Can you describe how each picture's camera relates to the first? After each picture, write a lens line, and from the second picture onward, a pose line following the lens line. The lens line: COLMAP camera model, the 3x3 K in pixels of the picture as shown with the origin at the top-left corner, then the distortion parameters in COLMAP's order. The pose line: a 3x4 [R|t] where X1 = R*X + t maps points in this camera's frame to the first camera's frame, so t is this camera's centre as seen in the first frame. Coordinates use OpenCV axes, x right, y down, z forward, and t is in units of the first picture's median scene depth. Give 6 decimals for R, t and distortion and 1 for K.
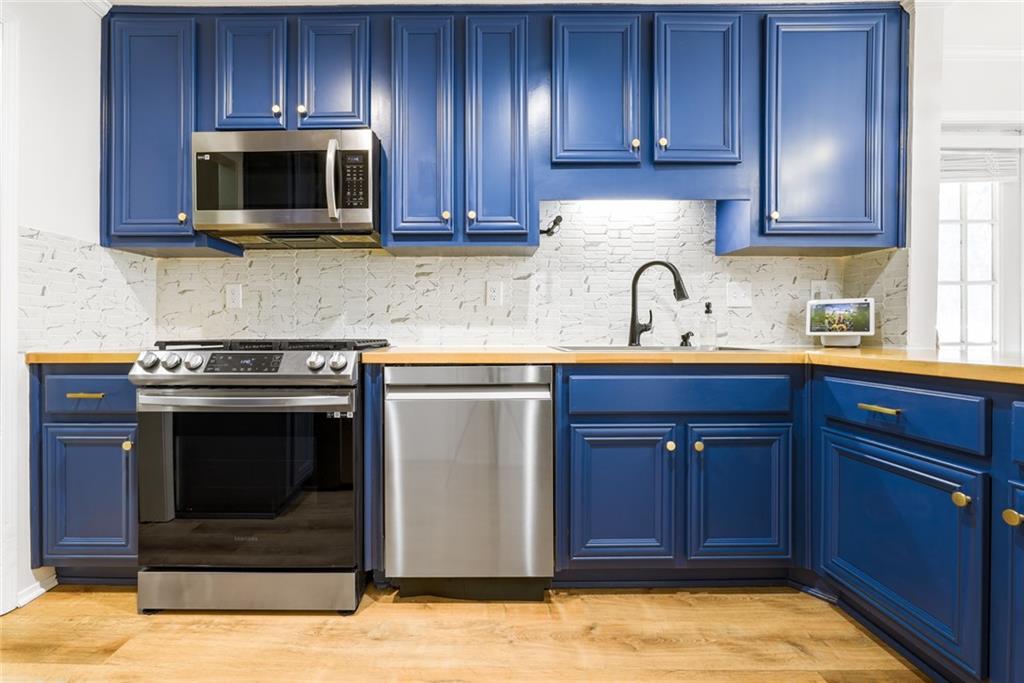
lens RADIAL K [[433.9, 0, 509.7], [0, 433.9, 339.3], [0, 0, 1]] dist [-0.020627, 0.009532]
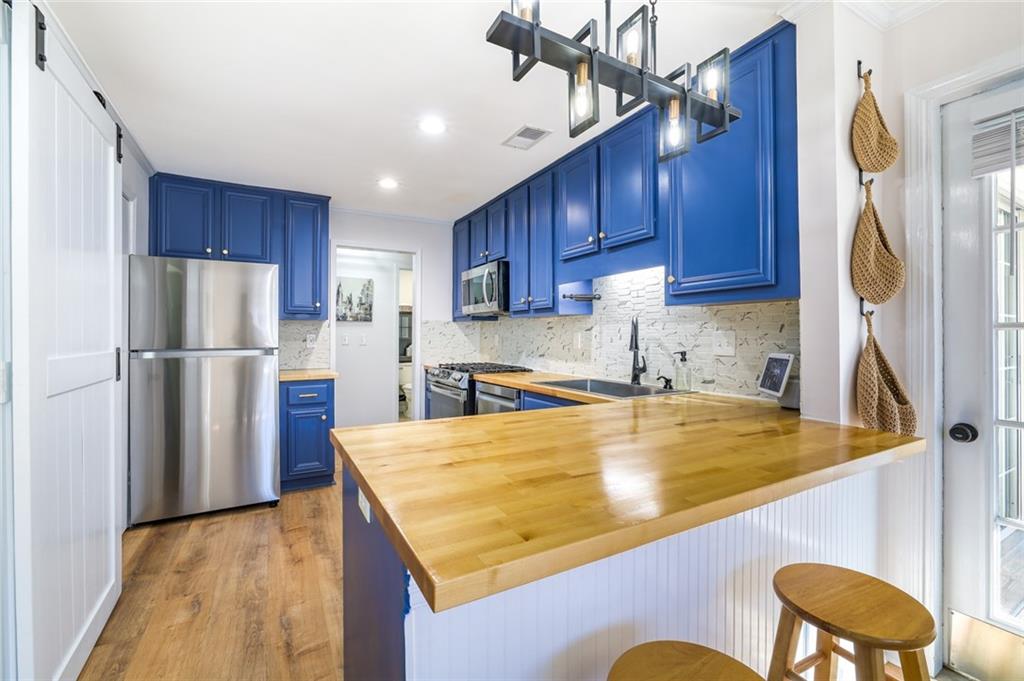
lens RADIAL K [[433.9, 0, 509.7], [0, 433.9, 338.3], [0, 0, 1]] dist [-0.020627, 0.009532]
pose [[0.493811, 0.003243, -0.869563, 1.170325], [-0.020456, 0.999760, -0.007888, -0.097911], [0.869329, 0.021683, 0.493759, 0.065049]]
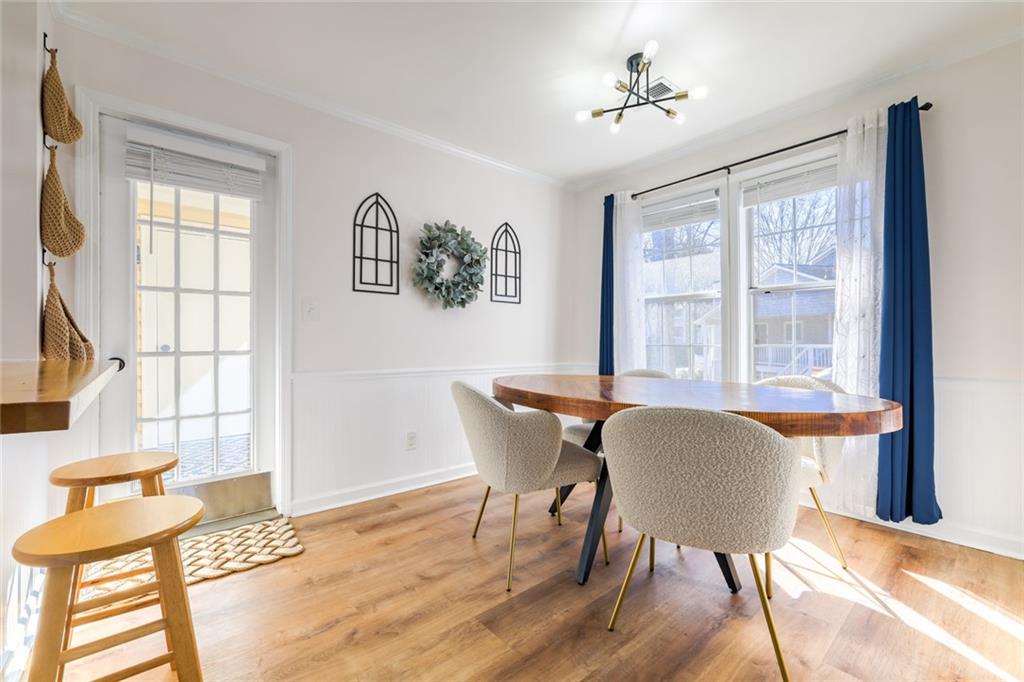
lens RADIAL K [[433.9, 0, 509.7], [0, 433.9, 338.8], [0, 0, 1]] dist [-0.020627, 0.009532]
pose [[0.760917, 0.004249, 0.648835, 0.985518], [0.014006, 0.999638, -0.022972, 0.009705], [-0.648698, 0.026568, 0.760582, -0.215436]]
